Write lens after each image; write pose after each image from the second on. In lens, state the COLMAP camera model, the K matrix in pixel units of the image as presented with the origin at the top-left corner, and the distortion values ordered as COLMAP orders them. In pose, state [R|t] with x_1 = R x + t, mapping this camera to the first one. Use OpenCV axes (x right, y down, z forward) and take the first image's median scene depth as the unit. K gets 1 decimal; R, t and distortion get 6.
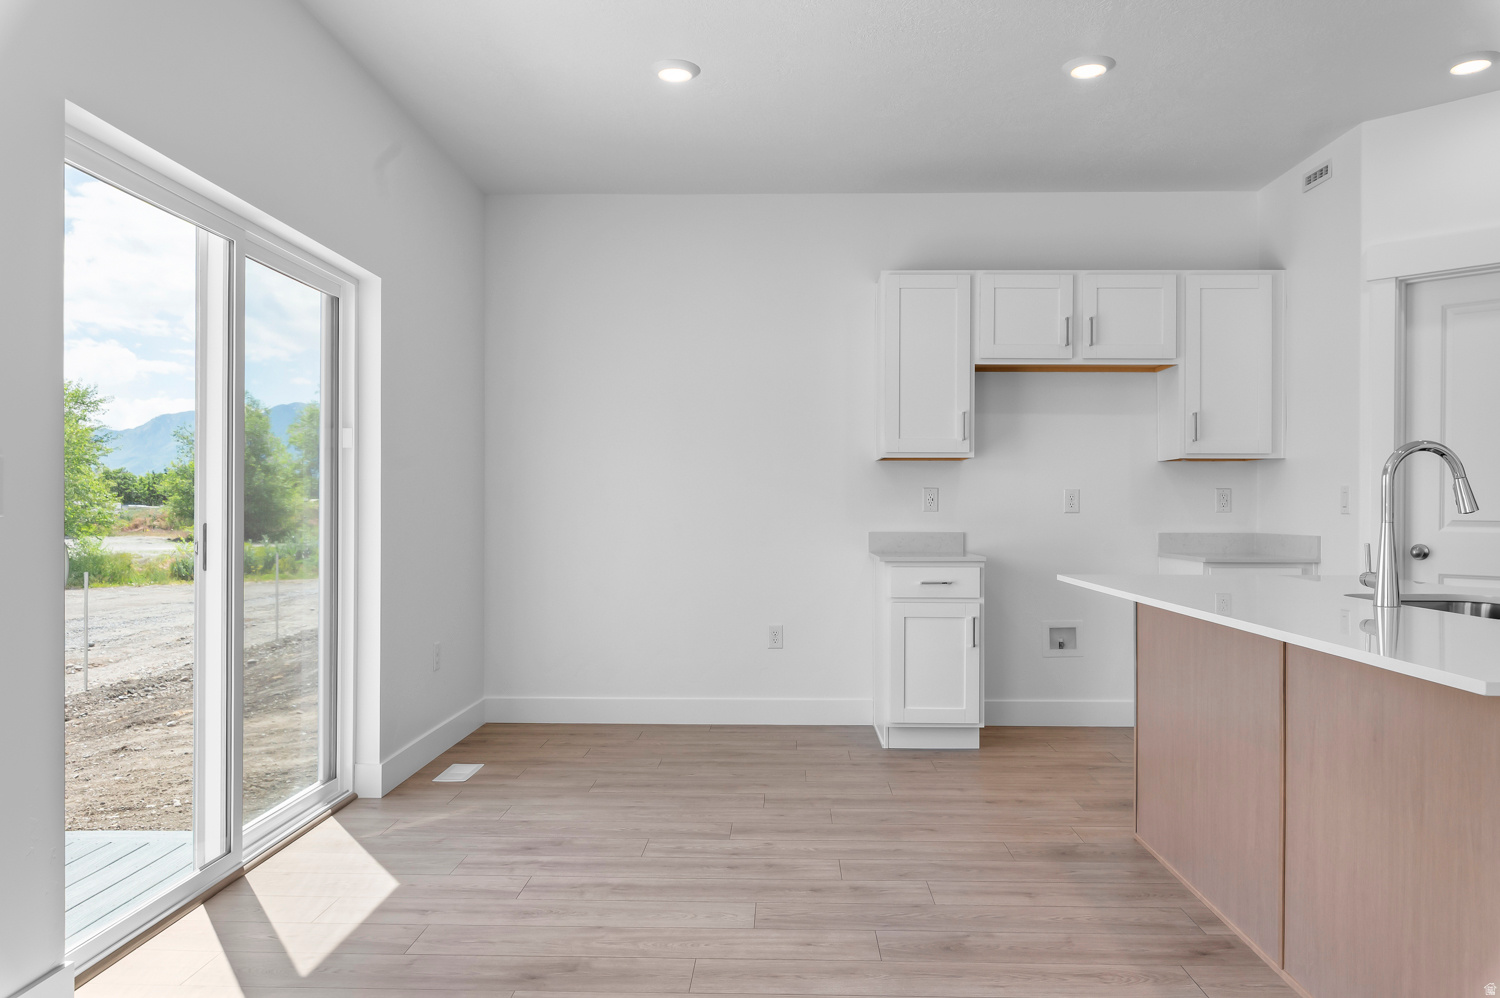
lens RADIAL K [[1060.2, 0, 760.6], [0, 1060.2, 508.5], [0, 0, 1]] dist [0.003087, 0.005231]
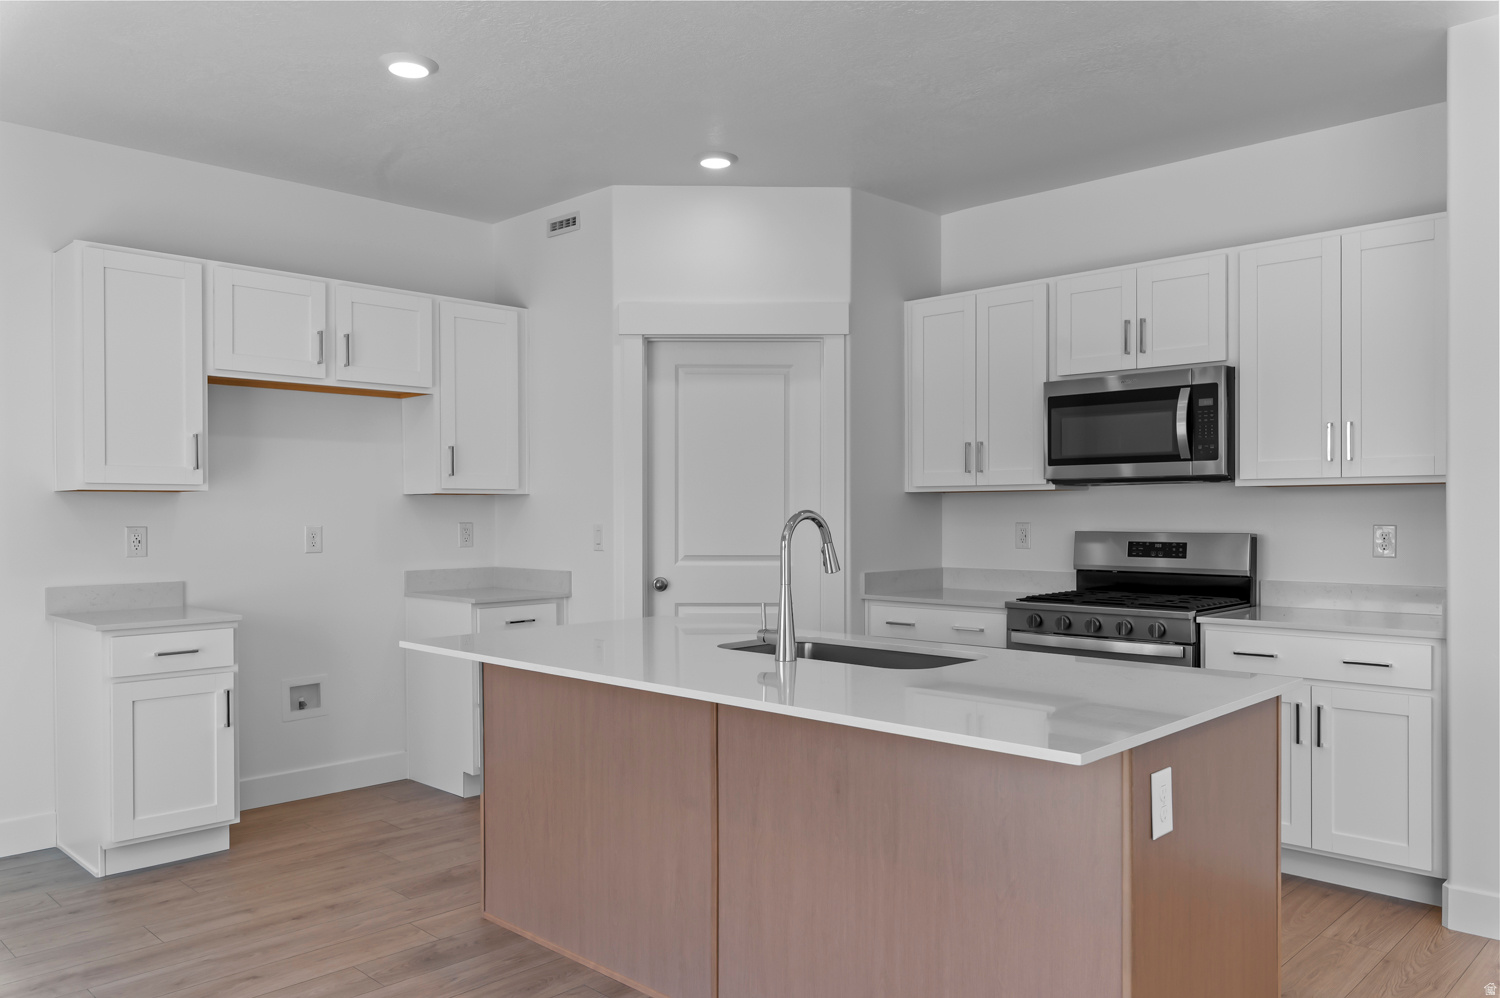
lens RADIAL K [[1108.1, 0, 756.6], [0, 1108.1, 517.4], [0, 0, 1]] dist [0.012982, -0.006659]
pose [[0.684102, -0.010319, 0.729313, -0.151549], [0.006137, 0.999946, 0.008391, -0.037132], [-0.729360, -0.001264, 0.684129, 0.129313]]
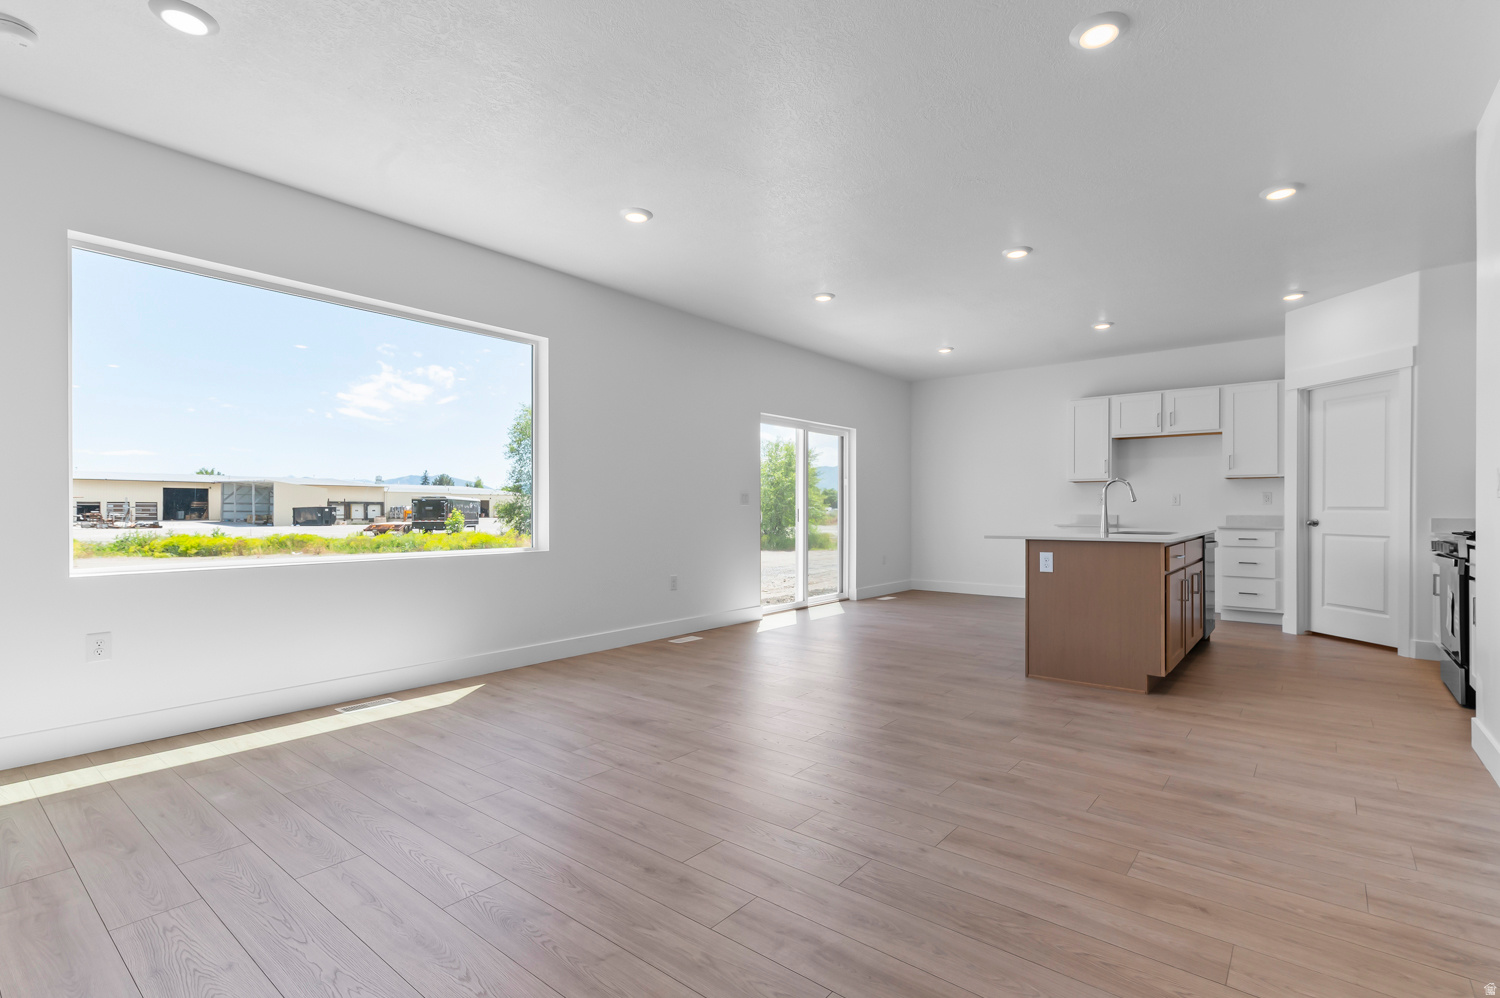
lens RADIAL K [[690.6, 0, 755.9], [0, 690.6, 510.4], [0, 0, 1]] dist [0.000519, -0.001341]
pose [[0.795455, -0.003157, -0.606005, 0.554902], [0.003327, 0.999994, -0.000842, 0.014743], [0.606004, -0.001346, 0.795461, -0.674658]]
